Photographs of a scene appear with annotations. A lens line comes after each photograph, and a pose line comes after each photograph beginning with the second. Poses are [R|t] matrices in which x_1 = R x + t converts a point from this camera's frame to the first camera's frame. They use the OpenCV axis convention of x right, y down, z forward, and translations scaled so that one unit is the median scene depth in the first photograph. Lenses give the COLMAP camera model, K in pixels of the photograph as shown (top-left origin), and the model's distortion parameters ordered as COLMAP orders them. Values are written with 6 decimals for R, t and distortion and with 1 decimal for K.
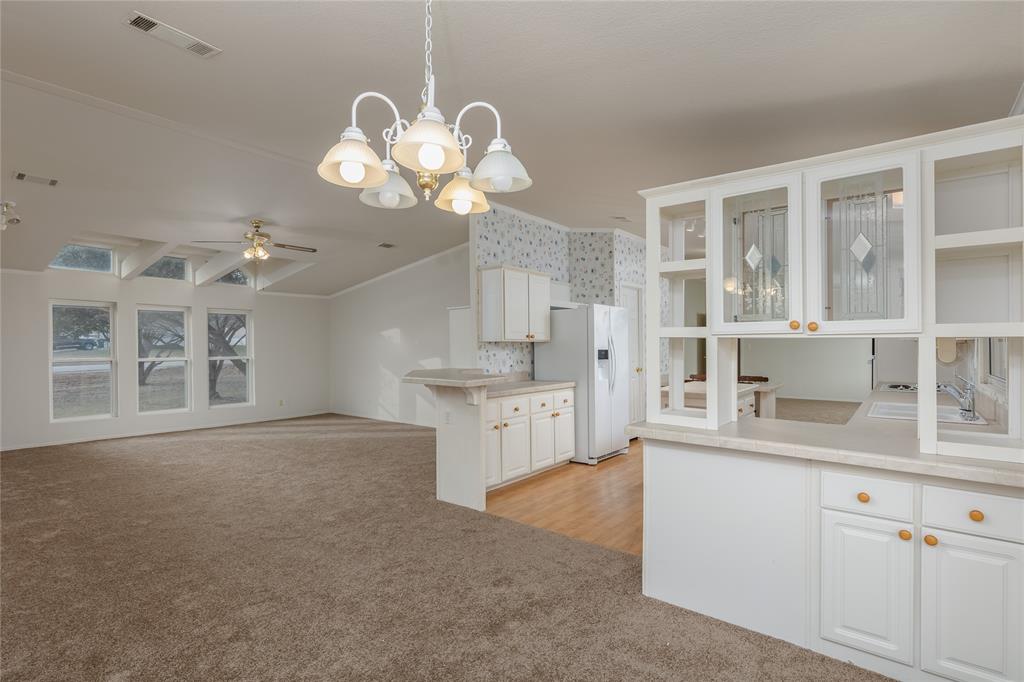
lens RADIAL K [[504.7, 0, 511.8], [0, 504.7, 342.7], [0, 0, 1]] dist [-0.000947, -0.002594]
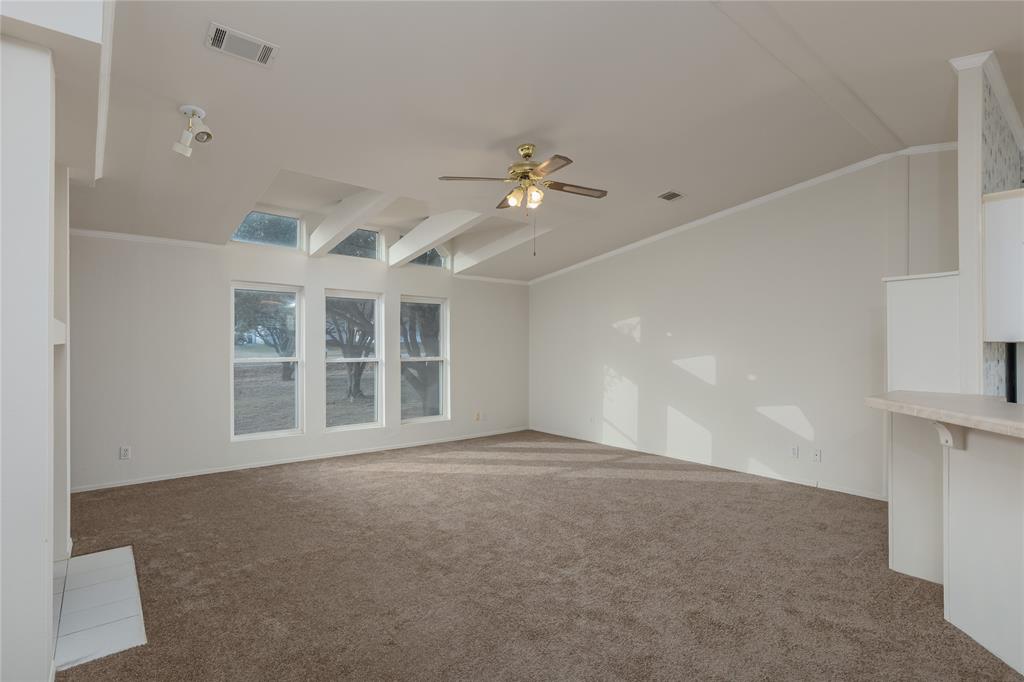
lens RADIAL K [[504.7, 0, 508.0], [0, 504.7, 338.5], [0, 0, 1]] dist [-0.000947, -0.002594]
pose [[0.978951, 0.008426, -0.203922, -0.363831], [-0.009888, 0.999932, -0.006150, 0.002829], [0.203856, 0.008037, 0.978968, 0.347401]]
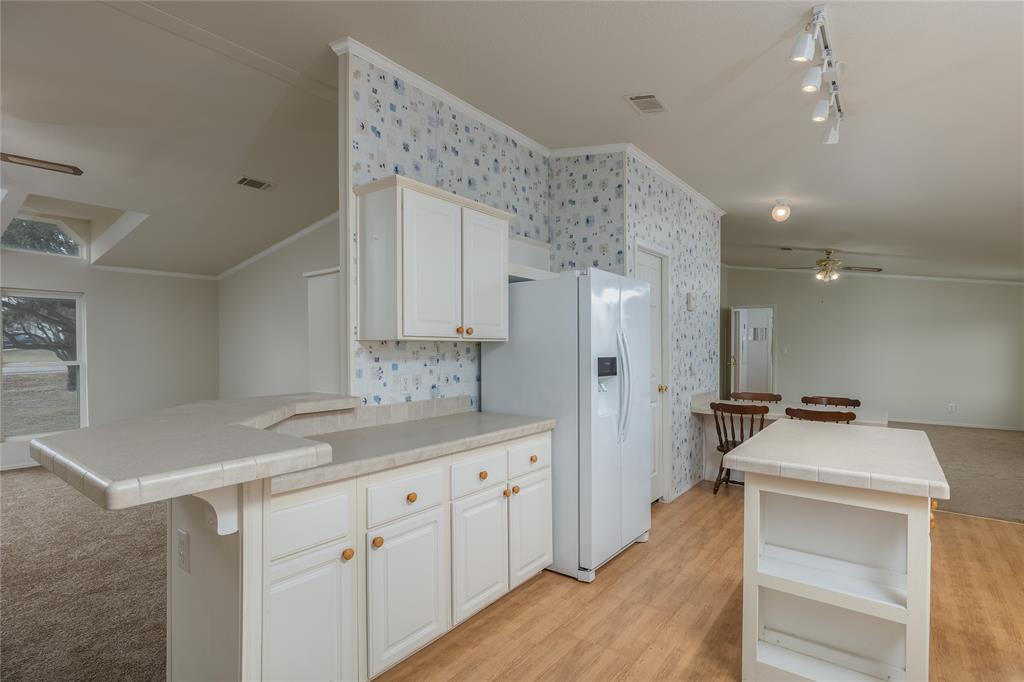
lens RADIAL K [[504.7, 0, 517.3], [0, 504.7, 346.4], [0, 0, 1]] dist [-0.000947, -0.002594]
pose [[0.999680, 0.005661, 0.024661, 0.066912], [-0.005793, 0.999969, 0.005314, 0.000340], [-0.024630, -0.005455, 0.999682, 0.431585]]
